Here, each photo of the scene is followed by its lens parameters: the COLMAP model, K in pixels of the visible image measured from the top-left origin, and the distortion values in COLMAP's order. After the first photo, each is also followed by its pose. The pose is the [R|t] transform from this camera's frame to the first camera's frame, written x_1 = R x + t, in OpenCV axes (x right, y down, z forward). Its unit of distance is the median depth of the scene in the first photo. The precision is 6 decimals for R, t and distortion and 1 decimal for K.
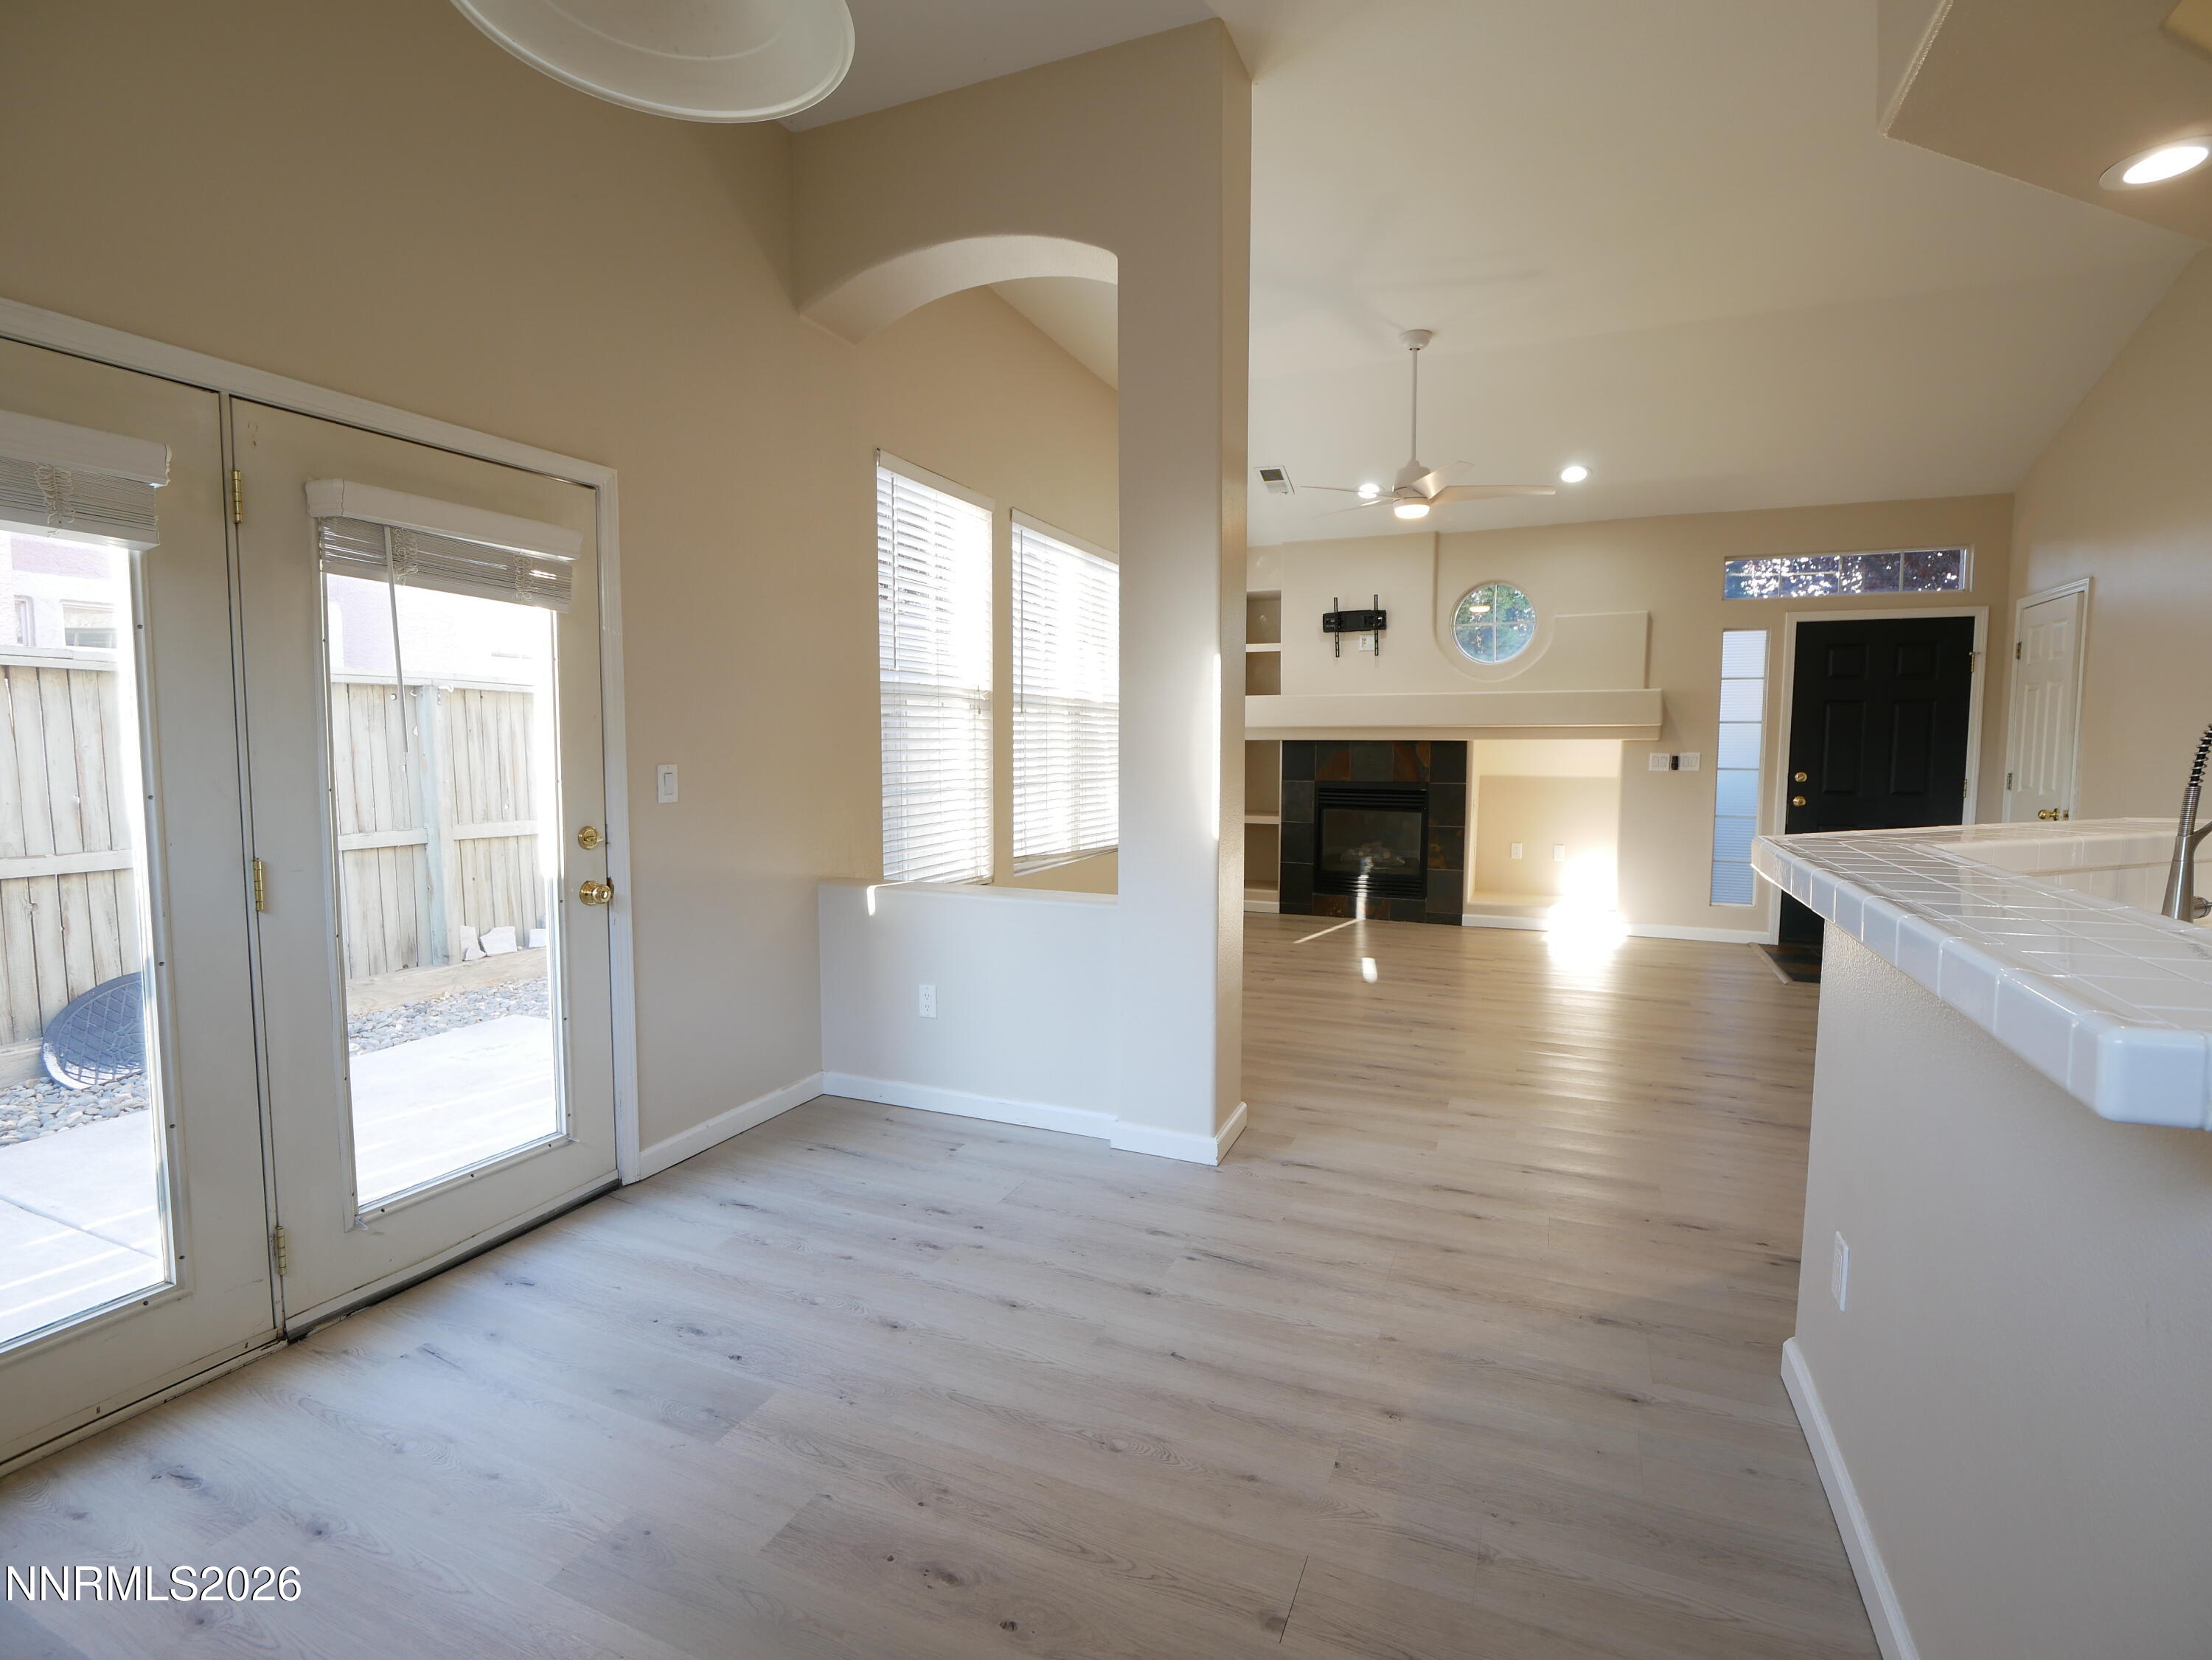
lens RADIAL K [[1058.4, 0, 1108.4], [0, 1058.4, 832.2], [0, 0, 1]] dist [-0.011742, 0.002014]
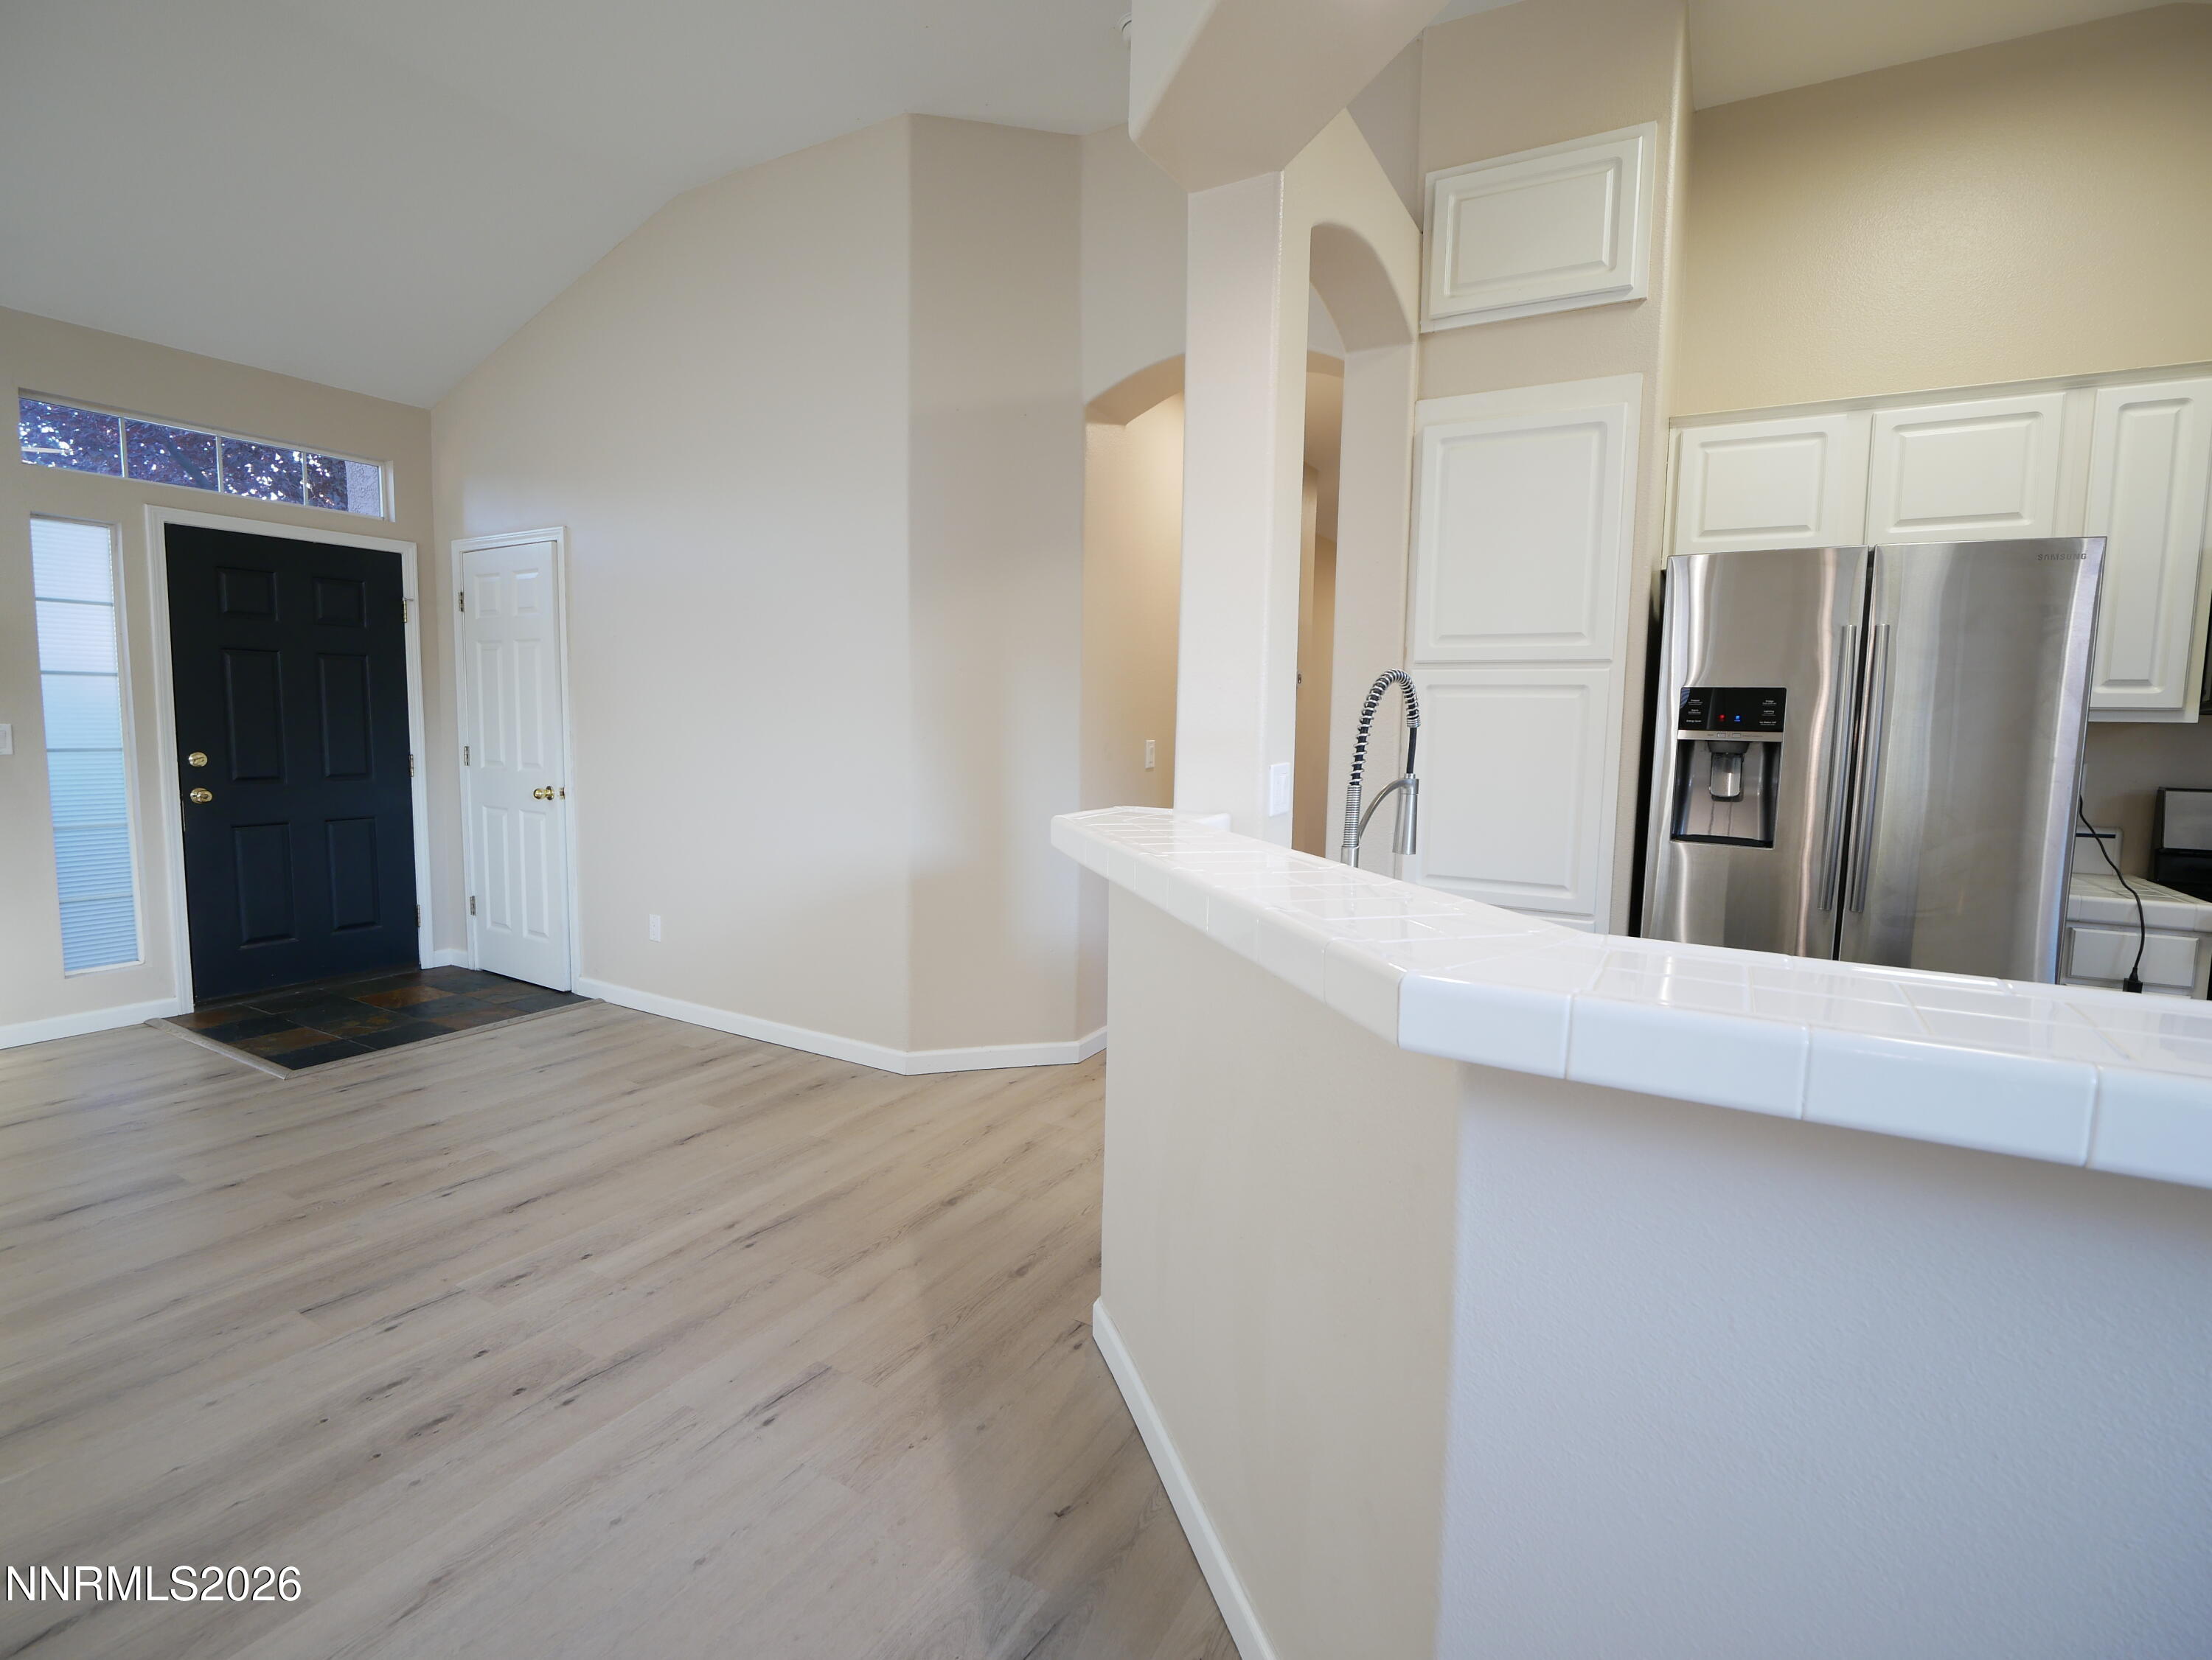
lens RADIAL K [[1058.4, 0, 1104.8], [0, 1058.4, 814.6], [0, 0, 1]] dist [-0.011742, 0.002014]
pose [[0.130014, -0.094414, 0.987007, 0.073795], [0.069319, 0.993886, 0.085941, -0.037605], [-0.989086, 0.057244, 0.135764, 0.365402]]
